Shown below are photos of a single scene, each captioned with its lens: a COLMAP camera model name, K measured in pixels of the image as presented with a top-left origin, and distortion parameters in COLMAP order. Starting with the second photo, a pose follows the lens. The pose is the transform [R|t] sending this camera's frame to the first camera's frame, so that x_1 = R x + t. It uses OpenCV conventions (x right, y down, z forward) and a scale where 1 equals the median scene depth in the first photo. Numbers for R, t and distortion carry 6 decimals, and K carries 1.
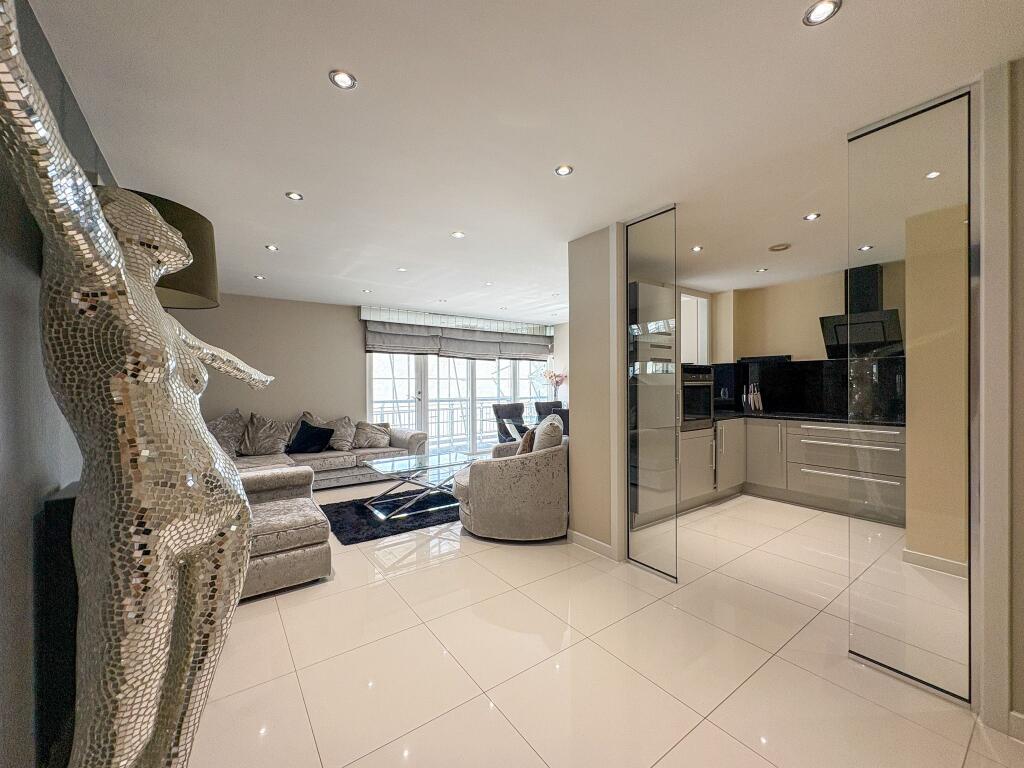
lens RADIAL K [[408.1, 0, 512.0], [0, 408.1, 384.0], [0, 0, 1]] dist [0.000097, 0.000165]
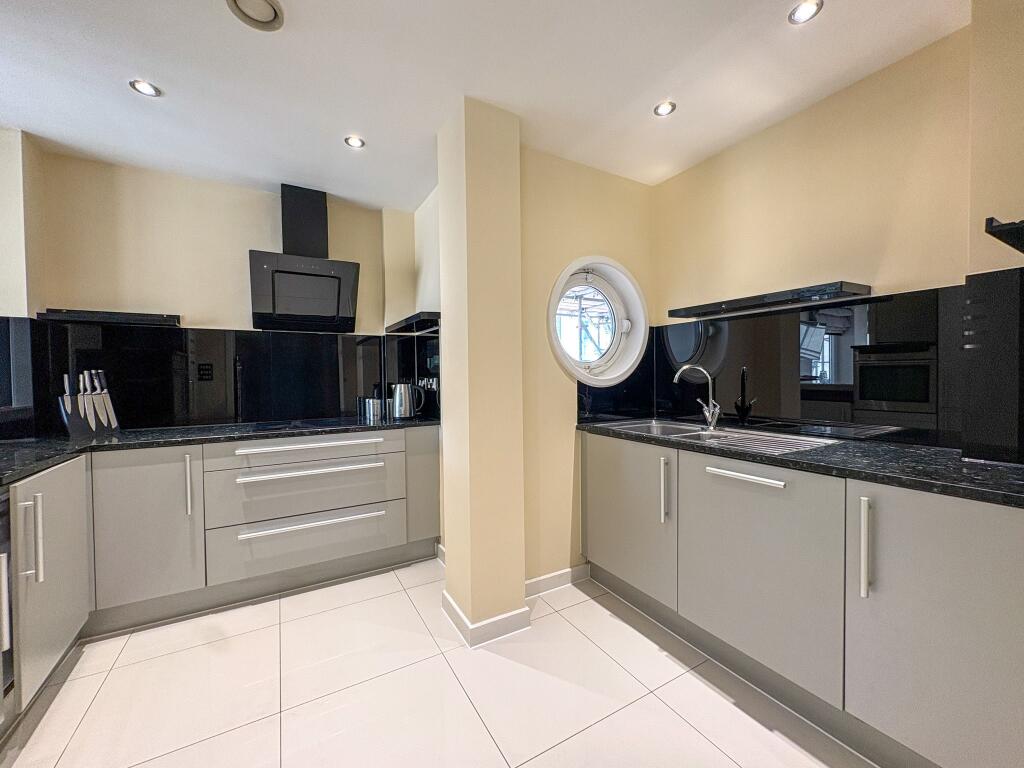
lens RADIAL K [[408.1, 0, 512.0], [0, 408.1, 384.0], [0, 0, 1]] dist [0.000097, 0.000165]
pose [[0.109706, -0.017928, 0.993802, 0.234659], [0.015819, 0.999742, 0.016289, 0.015553], [-0.993838, 0.013934, 0.109961, 0.576413]]
